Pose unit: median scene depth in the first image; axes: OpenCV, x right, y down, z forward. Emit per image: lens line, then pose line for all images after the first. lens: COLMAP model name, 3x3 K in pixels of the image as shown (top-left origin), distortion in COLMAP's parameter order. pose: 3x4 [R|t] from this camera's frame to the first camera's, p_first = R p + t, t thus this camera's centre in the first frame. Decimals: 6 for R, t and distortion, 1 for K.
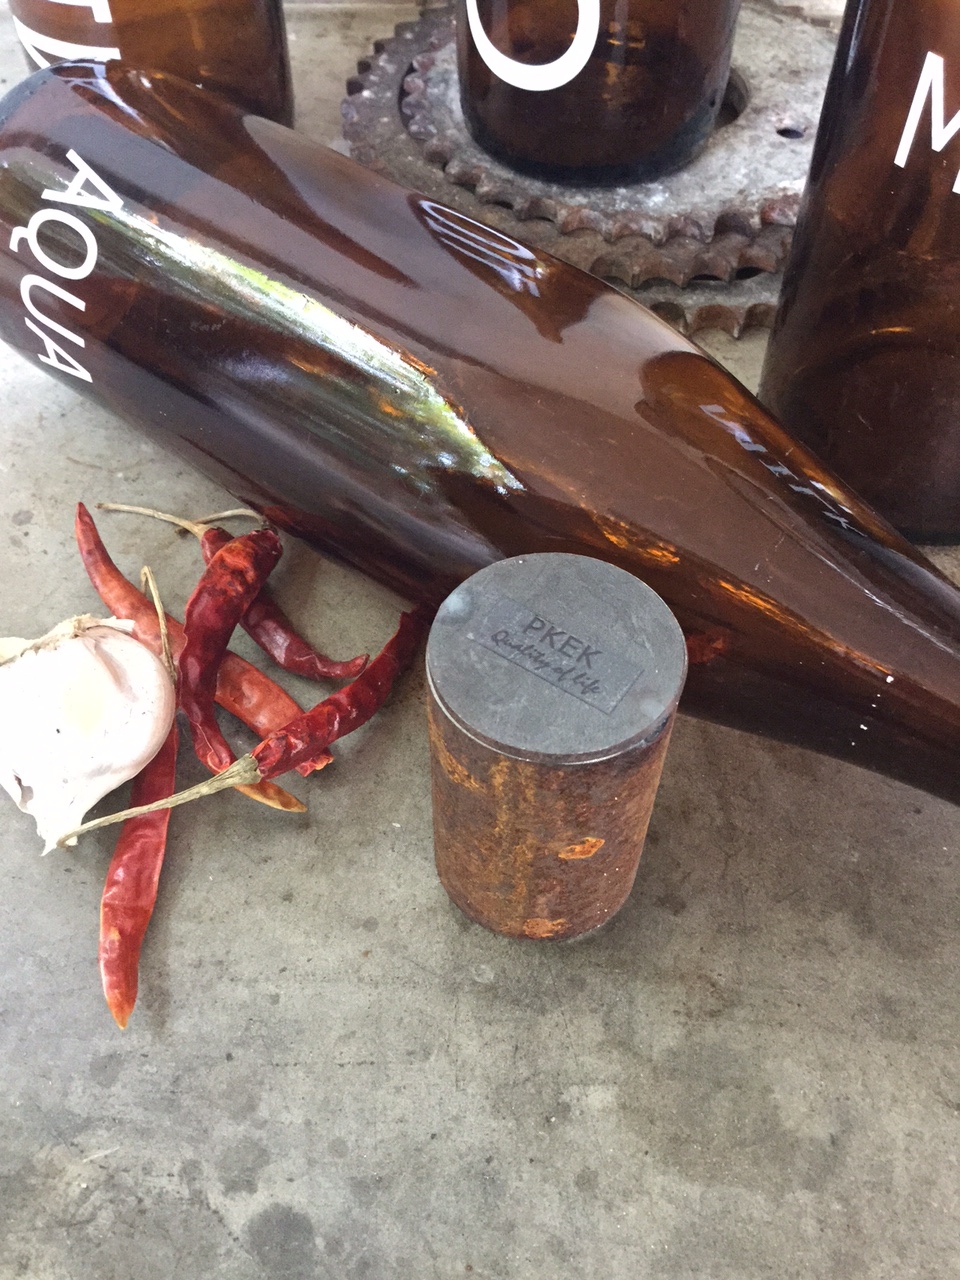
lens RADIAL K [[1184.1, 0, 480.0], [0, 1184.1, 640.0], [0, 0, 1]] dist [0.155767, -0.381379]
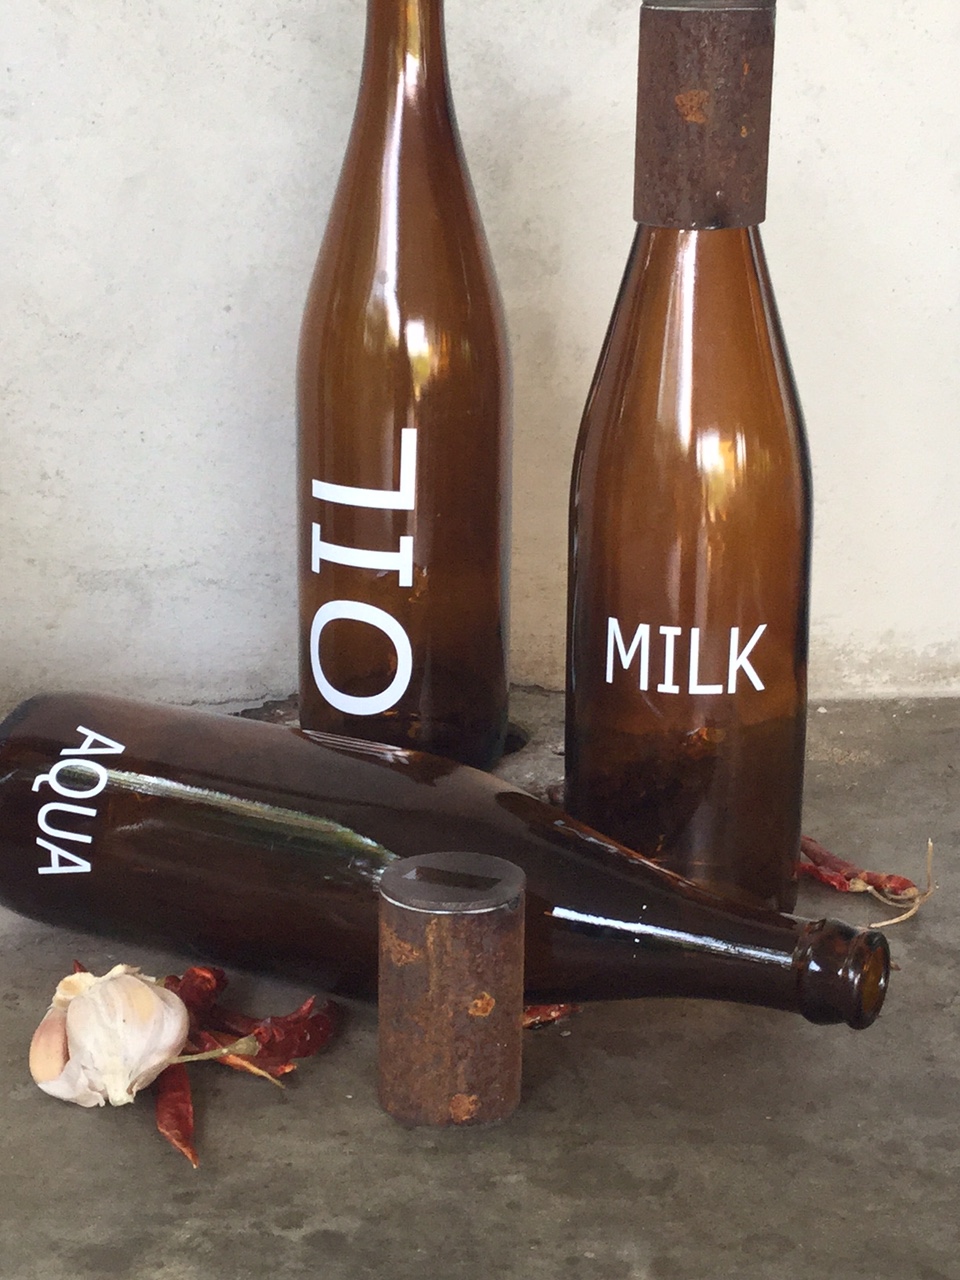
lens RADIAL K [[2421.3, 0, 480.0], [0, 2421.3, 640.0], [0, 0, 1]] dist [0.047561, 0.470396]
pose [[0.984451, -0.044876, 0.169830, -0.391702], [0.136429, 0.804339, -0.578296, 1.441794], [-0.110650, 0.592474, 0.797954, -1.668772]]
